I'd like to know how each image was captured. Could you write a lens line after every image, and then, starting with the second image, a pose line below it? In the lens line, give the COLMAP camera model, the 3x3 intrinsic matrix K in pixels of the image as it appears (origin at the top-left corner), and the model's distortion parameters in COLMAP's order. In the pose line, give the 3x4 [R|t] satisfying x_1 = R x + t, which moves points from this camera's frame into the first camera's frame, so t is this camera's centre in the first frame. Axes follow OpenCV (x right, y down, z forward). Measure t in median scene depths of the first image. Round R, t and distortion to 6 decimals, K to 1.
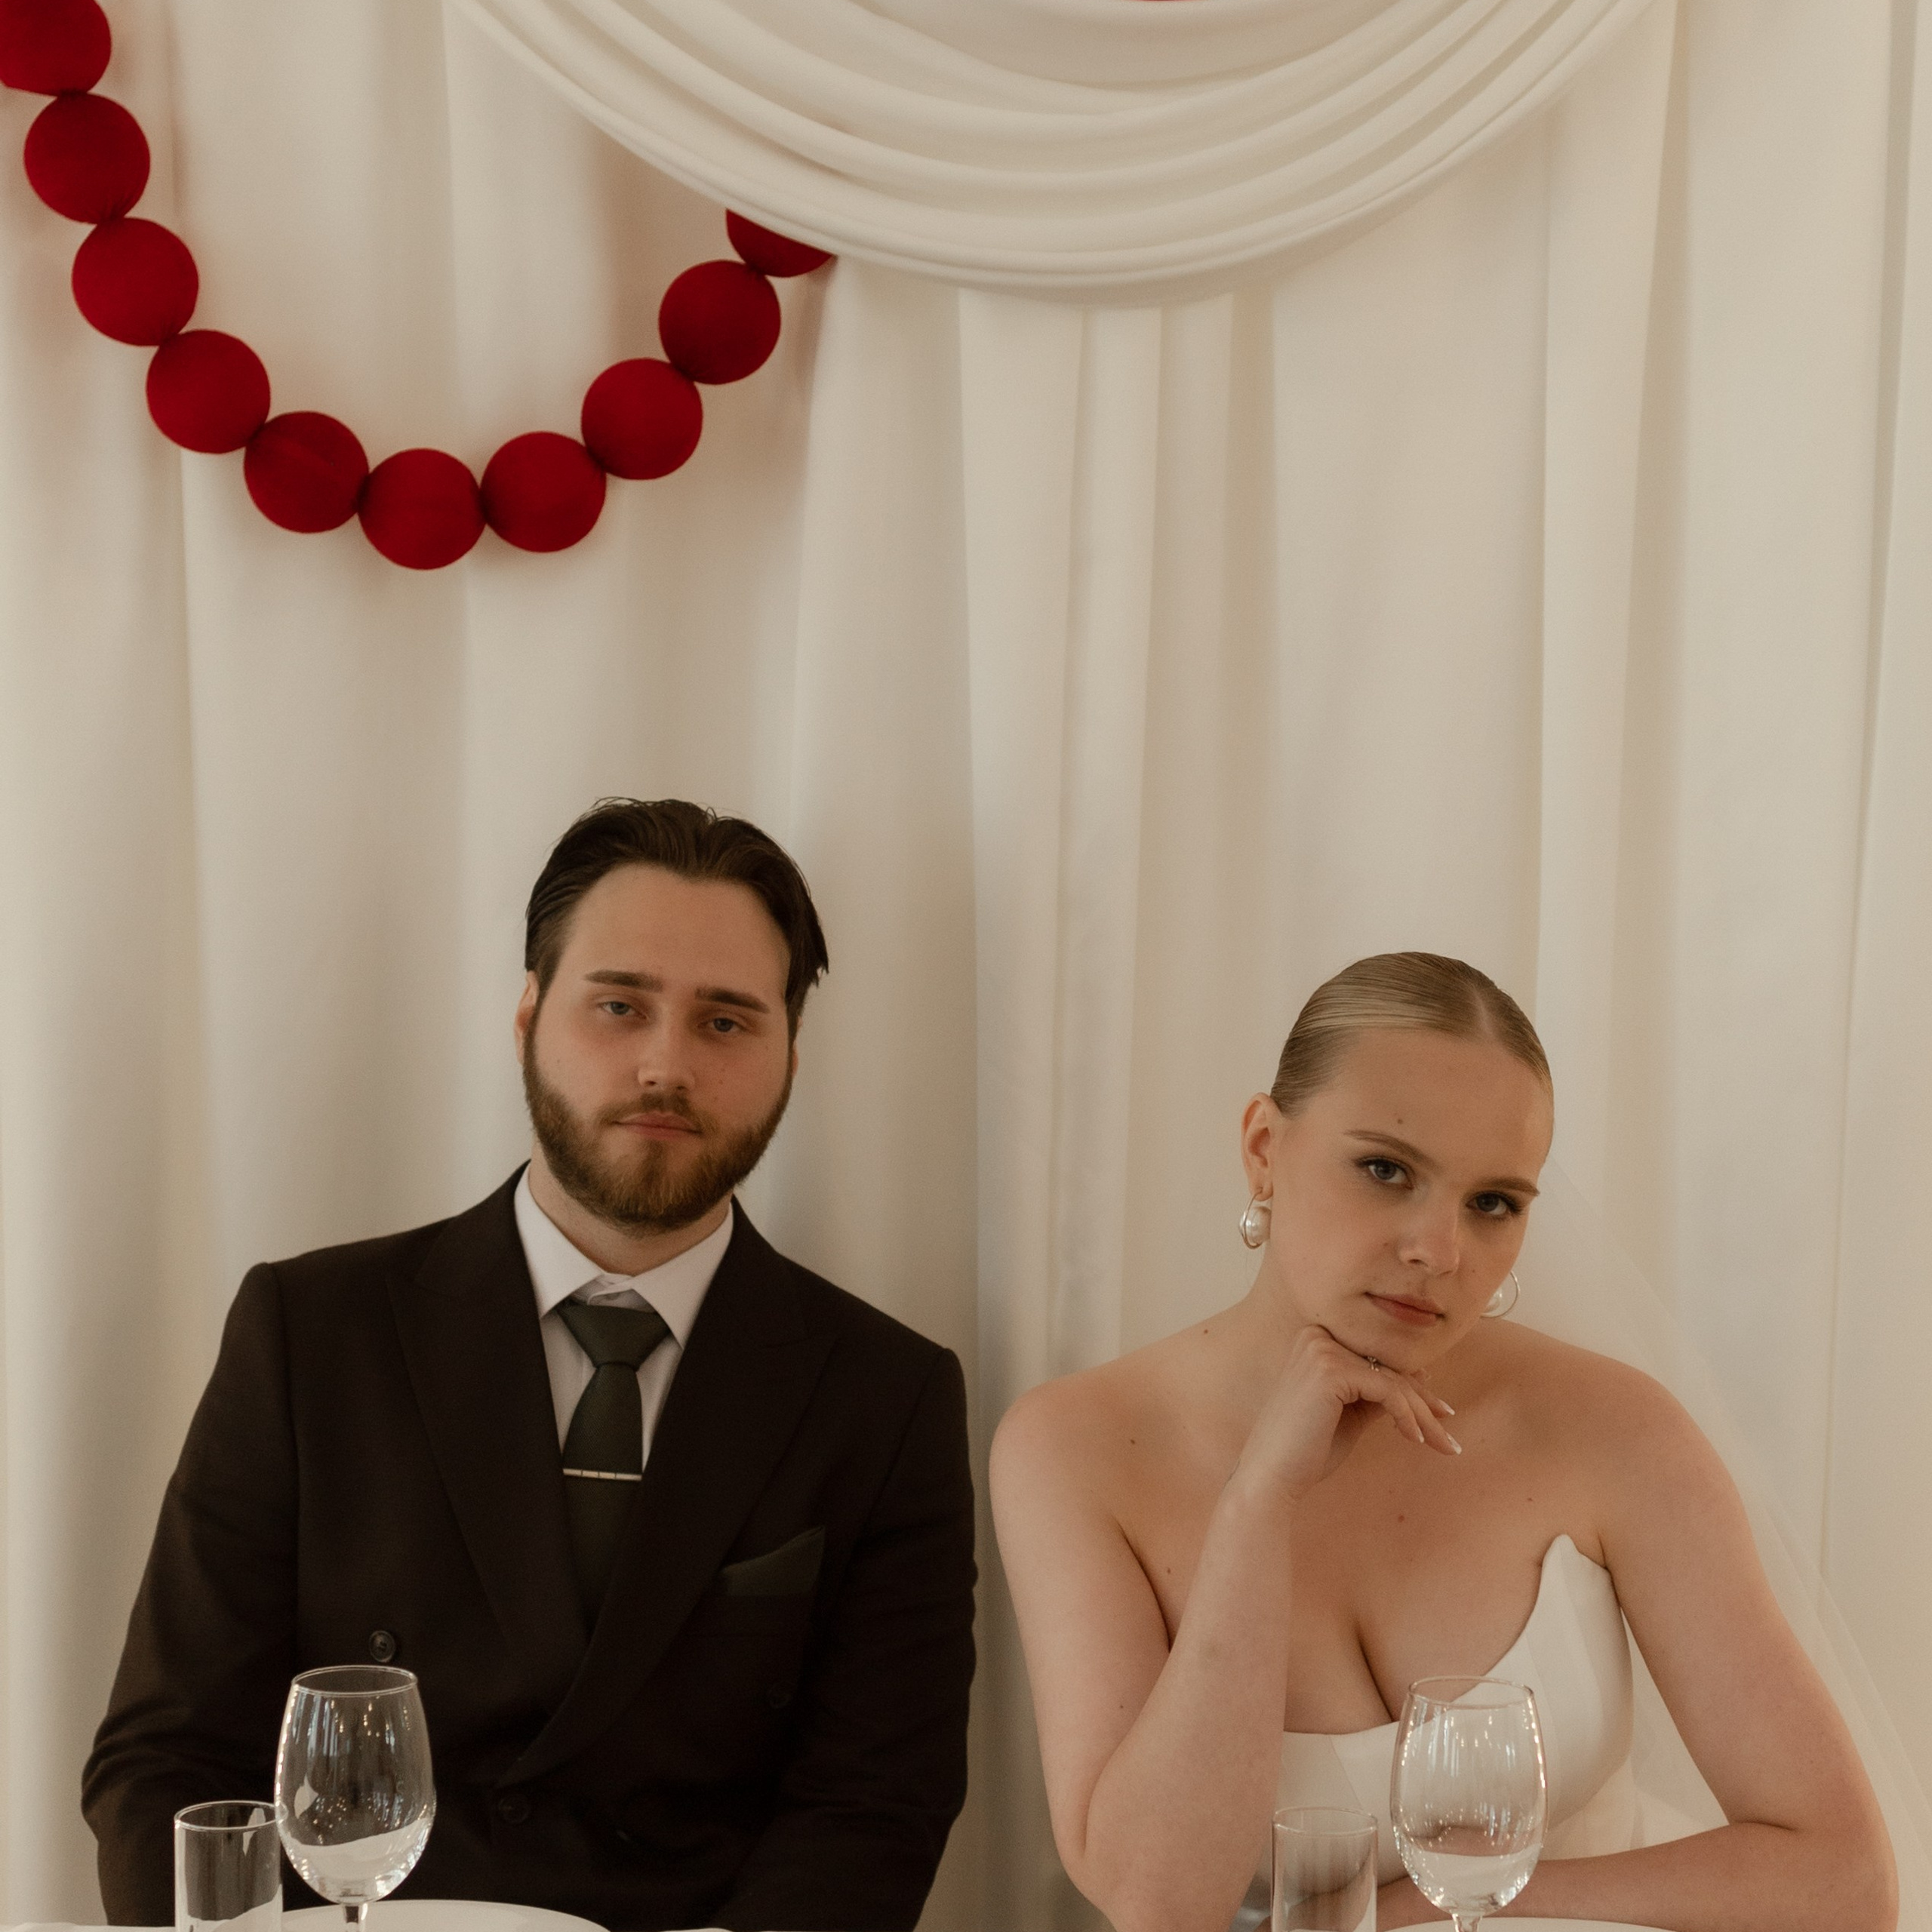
lens RADIAL K [[4937.8, 0, 966.0], [0, 4937.8, 966.0], [0, 0, 1]] dist [0.165438, -0.175756]
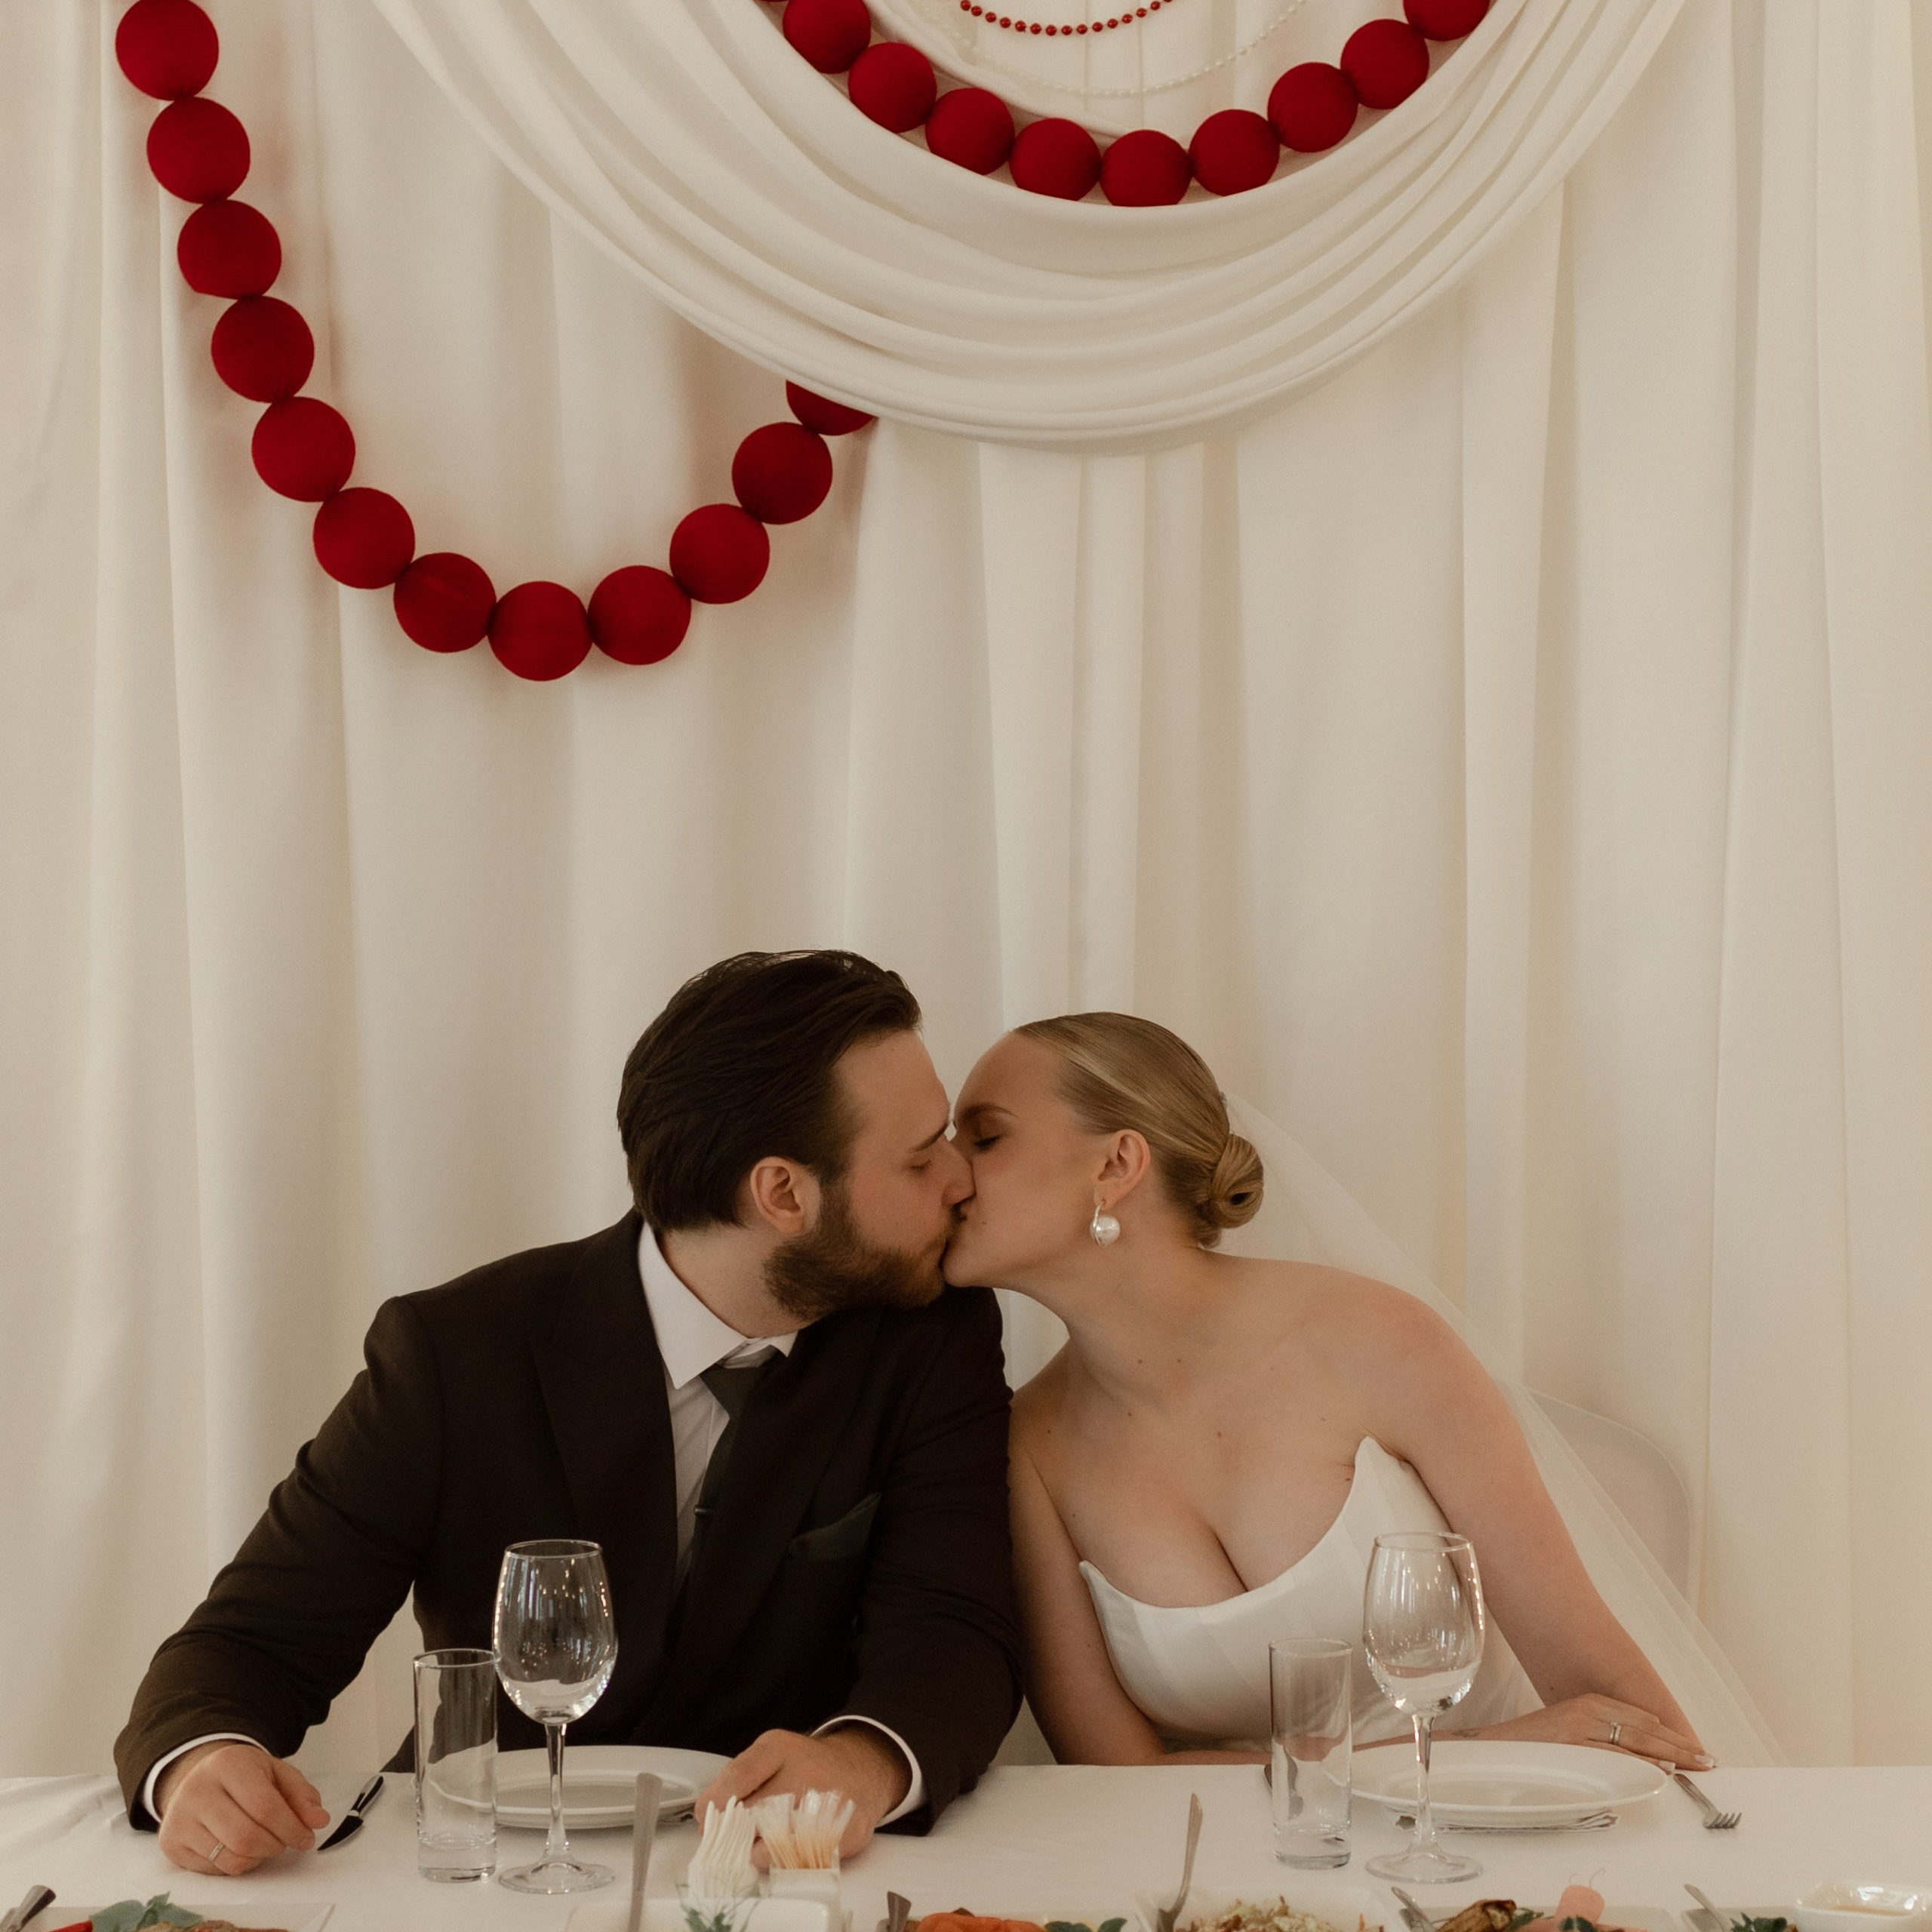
lens RADIAL K [[4863.8, 0, 966.0], [0, 4863.8, 966.0], [0, 0, 1]] dist [0.192700, -0.481454]
pose [[0.999755, -0.017793, 0.013197, -0.023177], [0.018027, 0.999678, -0.017840, 0.013517], [-0.012875, 0.018074, 0.999754, -0.199984]]
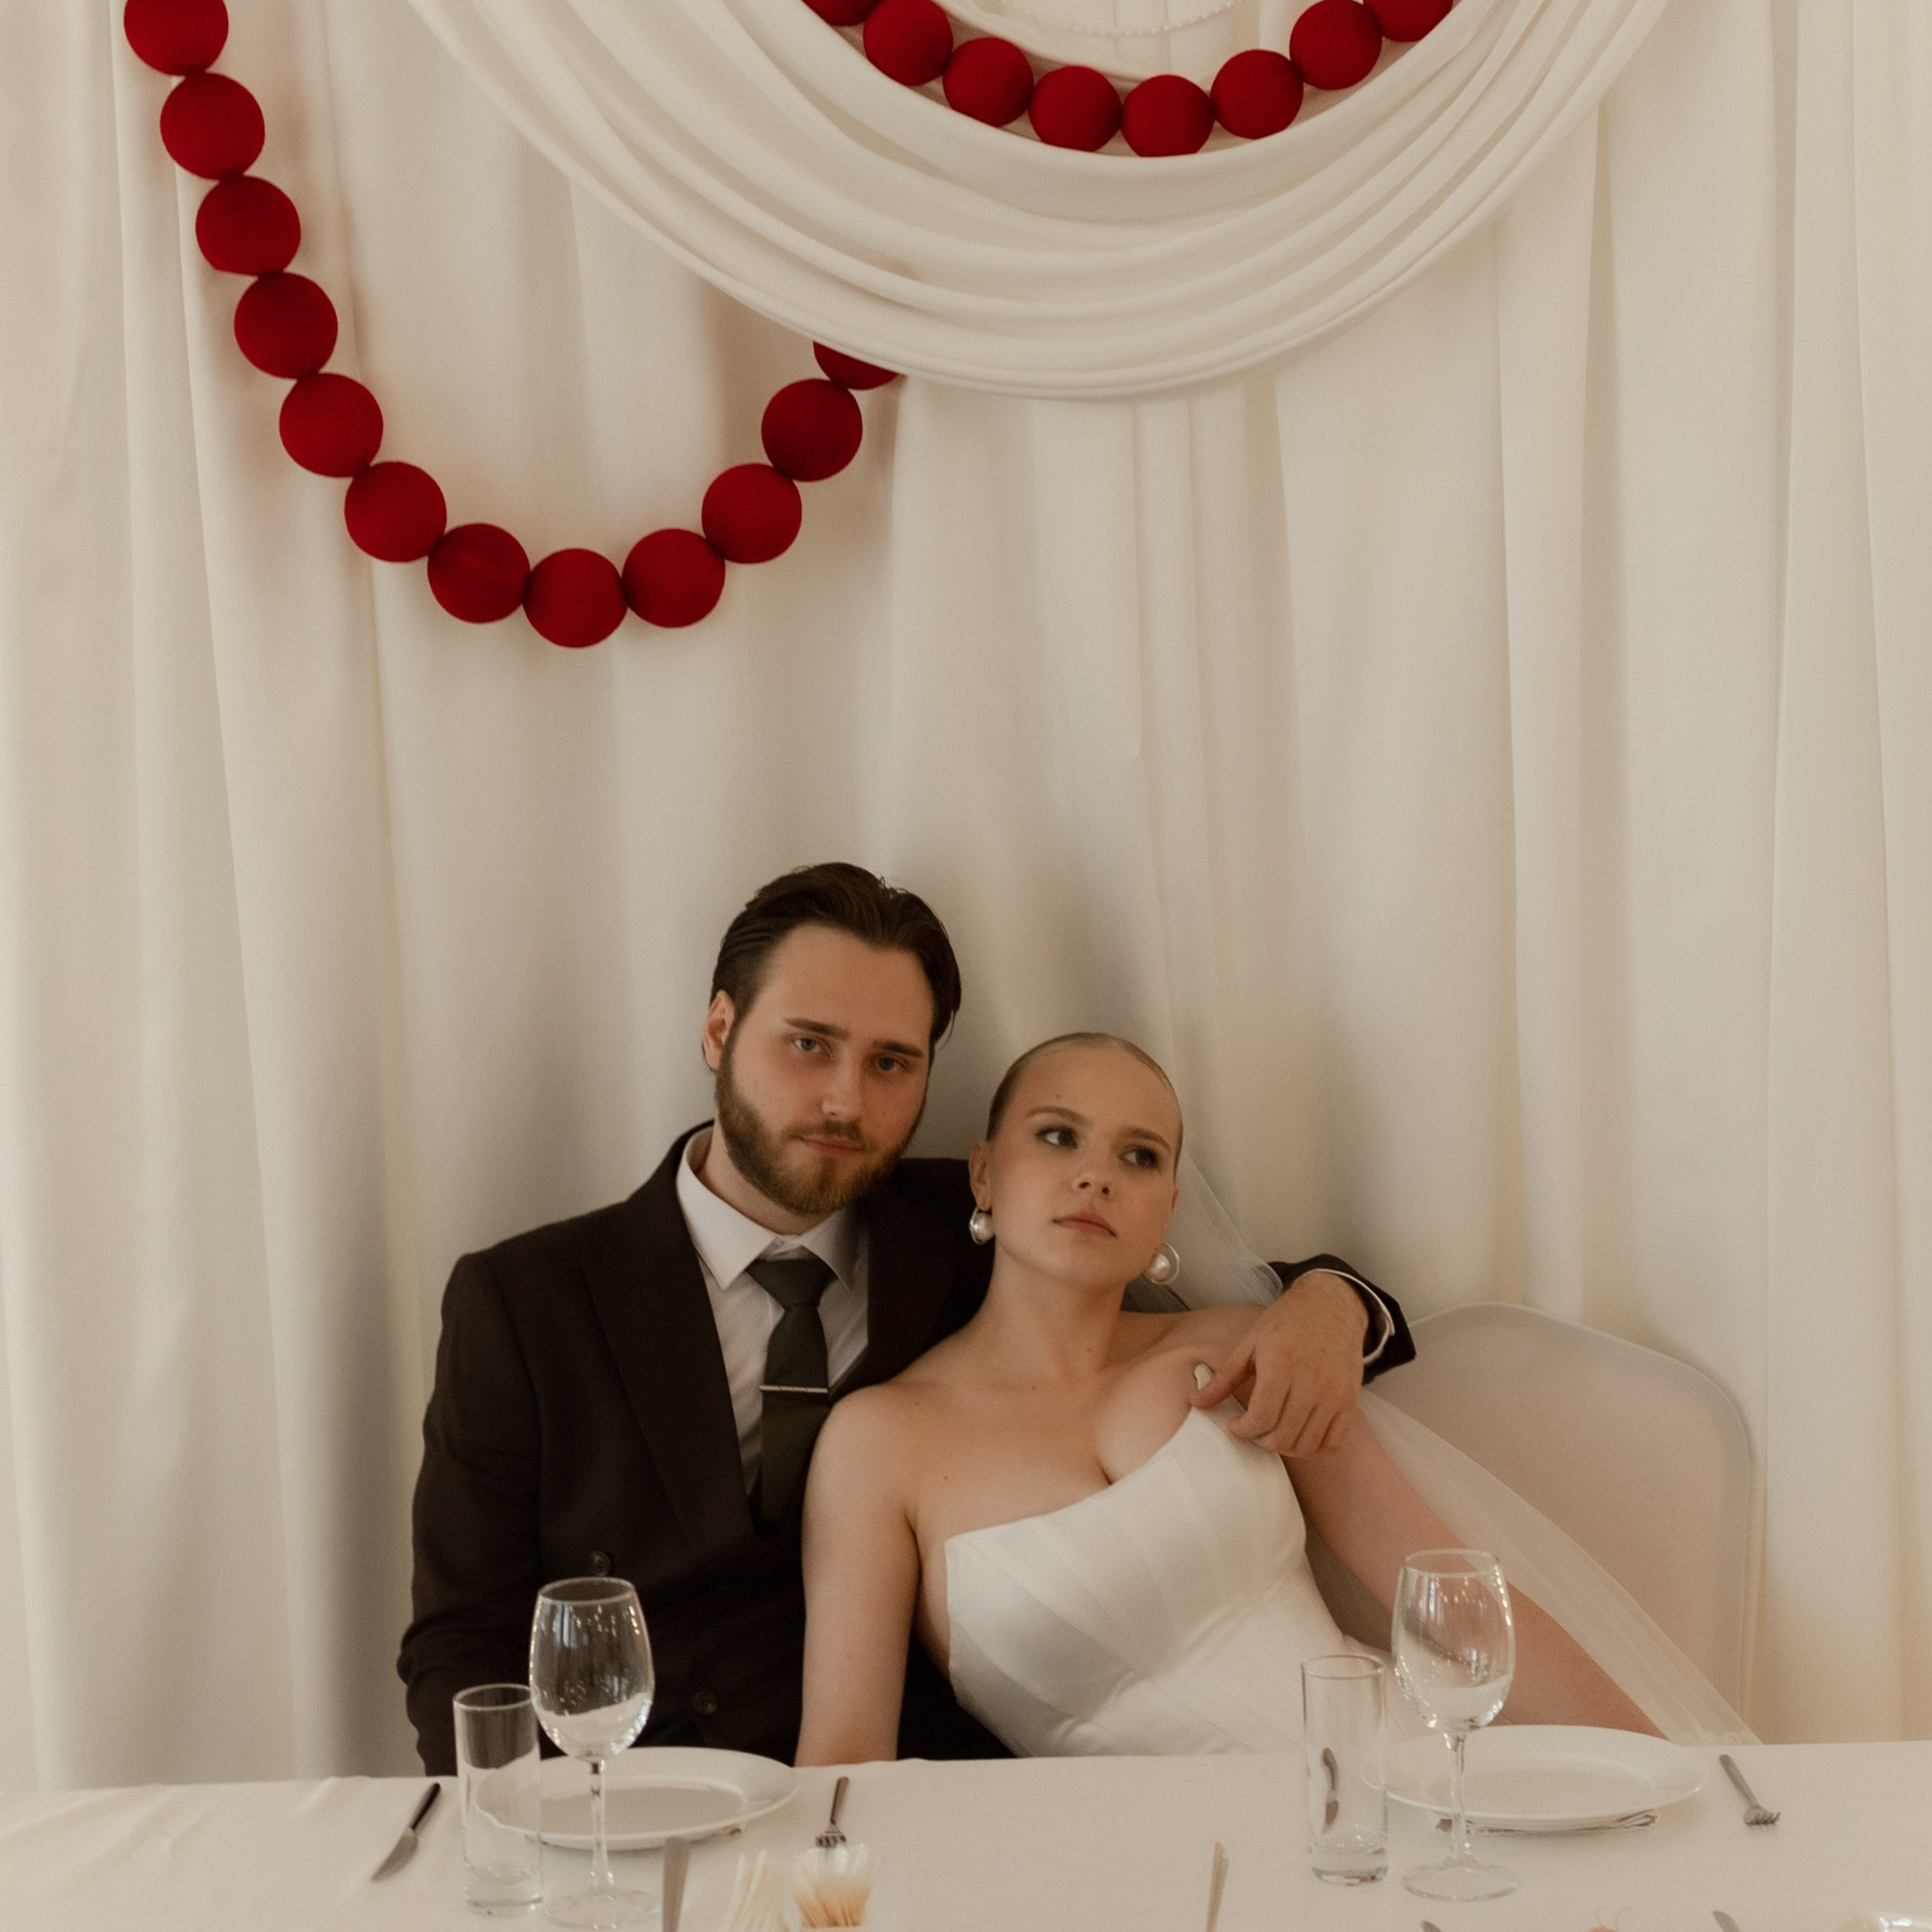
lens RADIAL K [[4863.8, 0, 966.0], [0, 4863.8, 966.0], [0, 0, 1]] dist [0.192700, -0.481454]
pose [[0.998635, -0.046599, -0.023596, 0.009899], [0.047711, 0.997659, 0.048991, -0.057672], [0.021258, -0.050050, 0.998520, -0.196884]]
